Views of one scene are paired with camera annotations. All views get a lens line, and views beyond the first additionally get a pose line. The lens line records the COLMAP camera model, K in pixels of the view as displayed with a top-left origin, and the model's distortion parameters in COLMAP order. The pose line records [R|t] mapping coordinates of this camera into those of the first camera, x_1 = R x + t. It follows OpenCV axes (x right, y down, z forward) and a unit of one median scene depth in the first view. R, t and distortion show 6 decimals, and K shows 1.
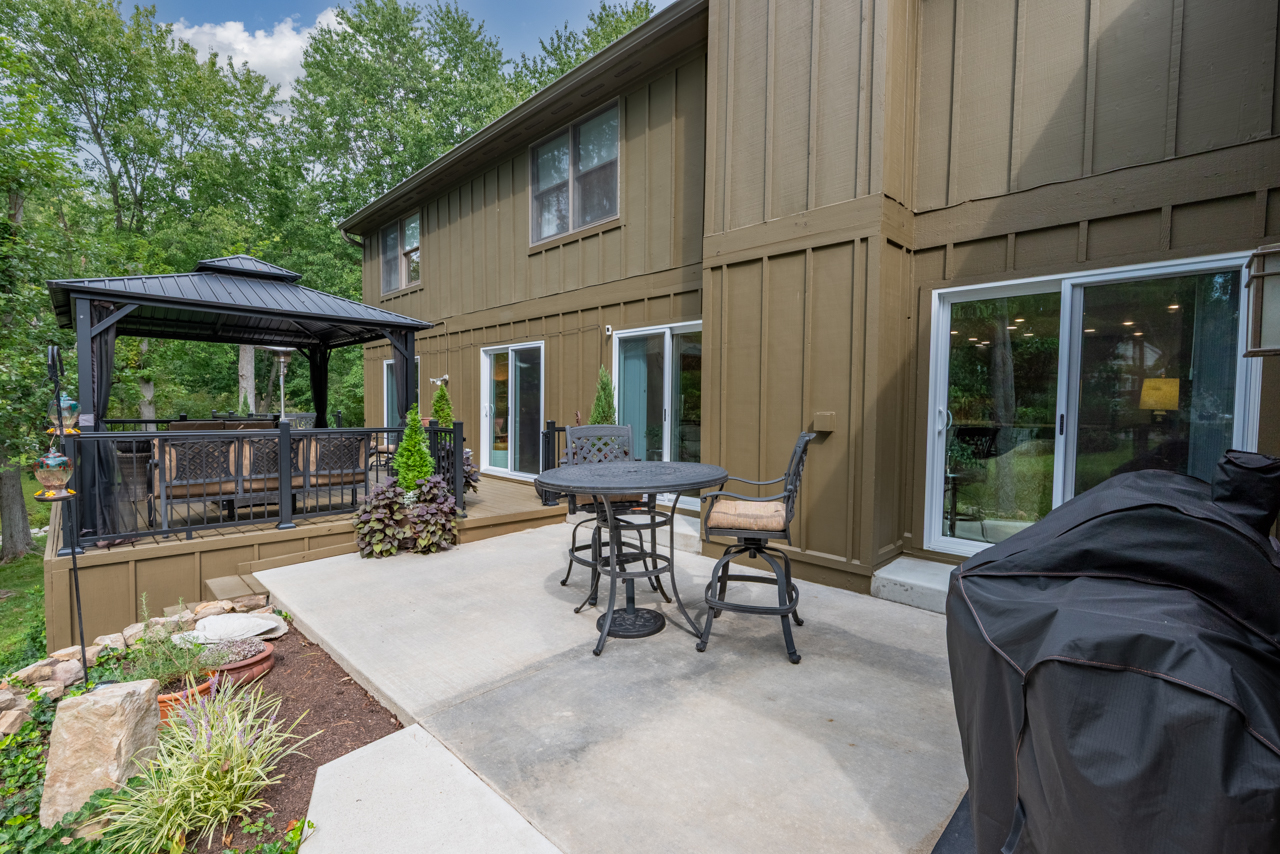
lens RADIAL K [[571.1, 0, 644.2], [0, 571.1, 432.2], [0, 0, 1]] dist [-0.003922, -0.000407]
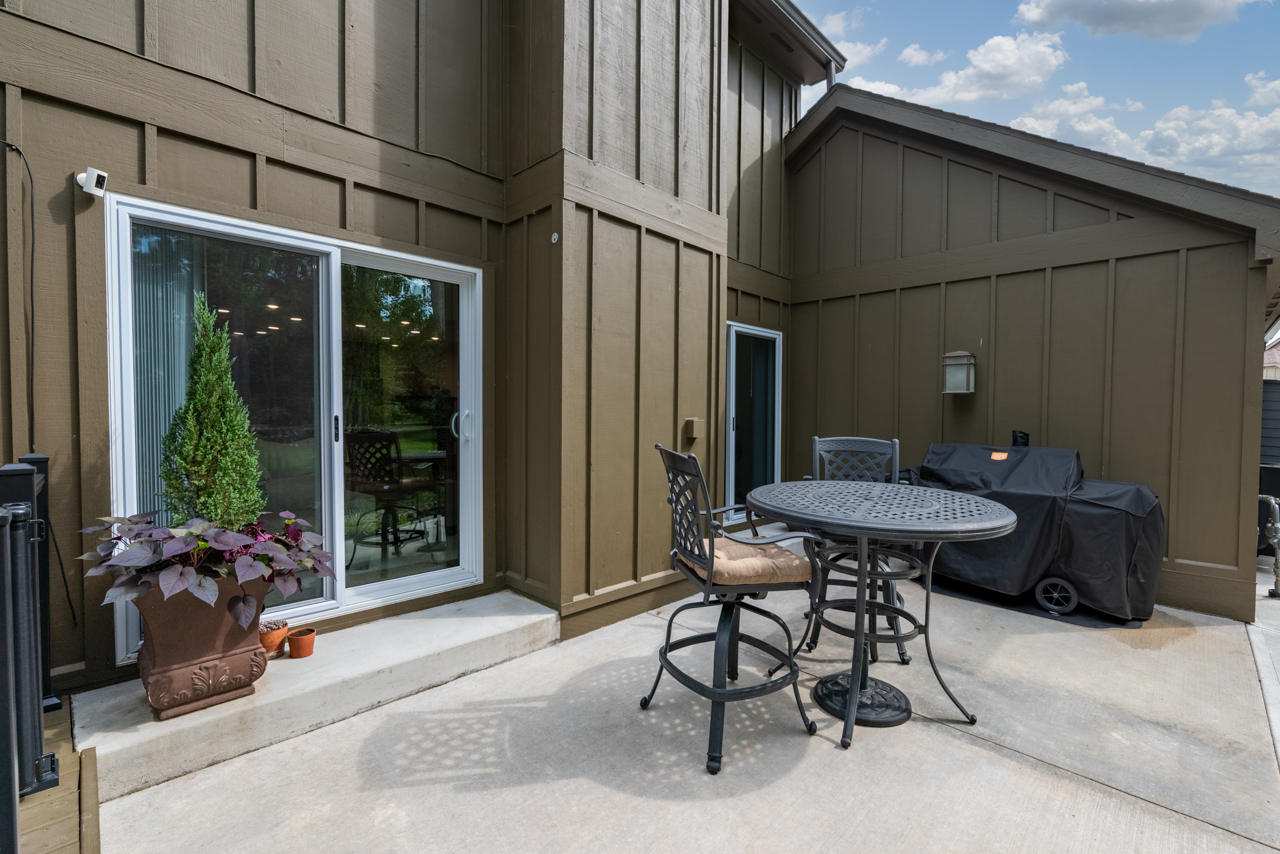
lens RADIAL K [[571.1, 0, 644.2], [0, 571.1, 432.2], [0, 0, 1]] dist [-0.003922, -0.000407]
pose [[-0.012844, -0.042892, 0.998997, -0.647626], [0.037597, 0.998352, 0.043348, -0.056675], [-0.999210, 0.038116, -0.011210, 1.087646]]
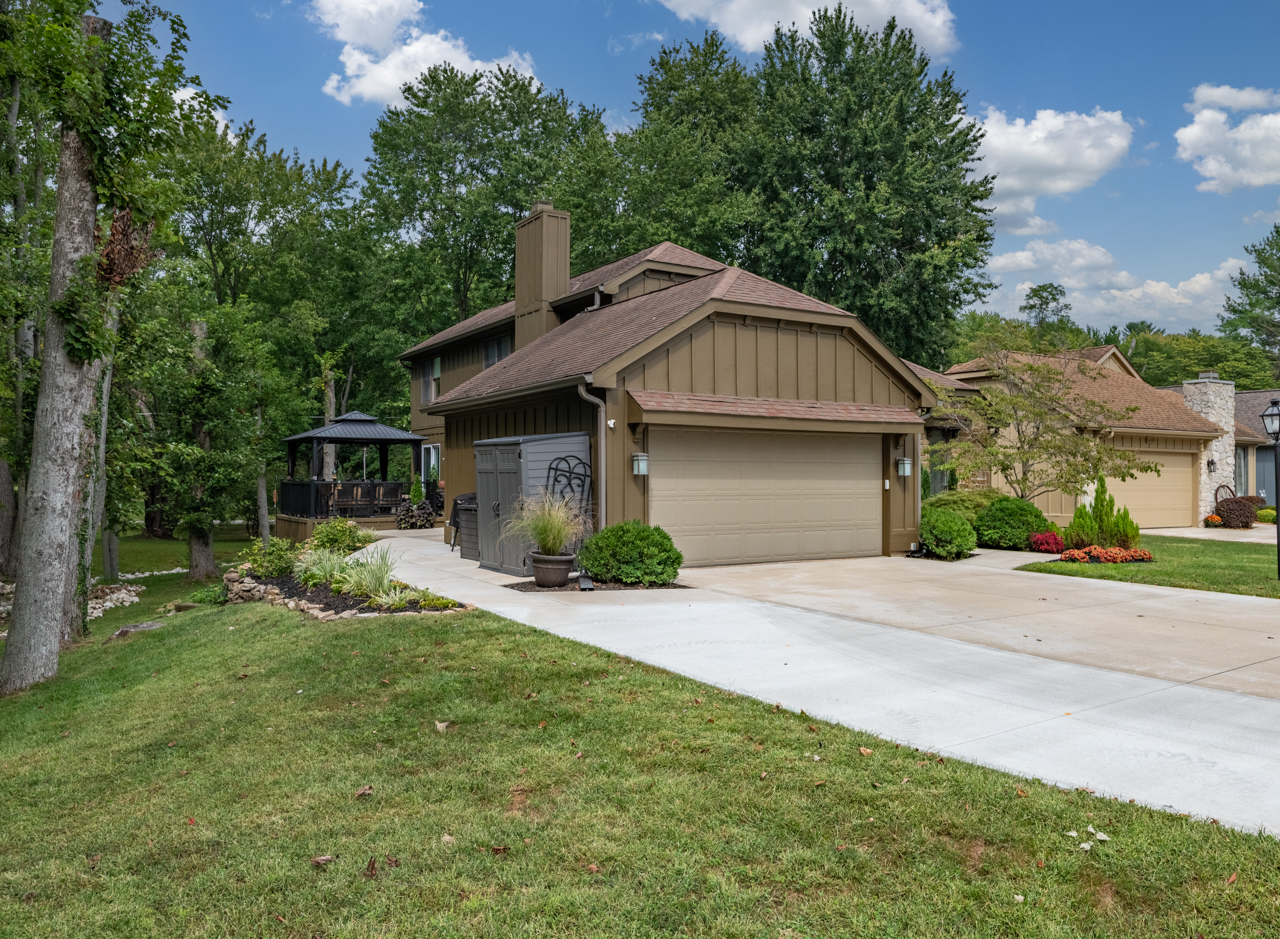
lens RADIAL K [[835.0, 0, 640.0], [0, 835.0, 469.5], [0, 0, 1]] dist [0.002303, 0.000459]
pose [[0.976534, -0.012586, -0.214997, 0.889441], [0.000446, 0.998407, -0.056418, 0.098114], [0.215365, 0.054999, 0.974984, -1.576303]]
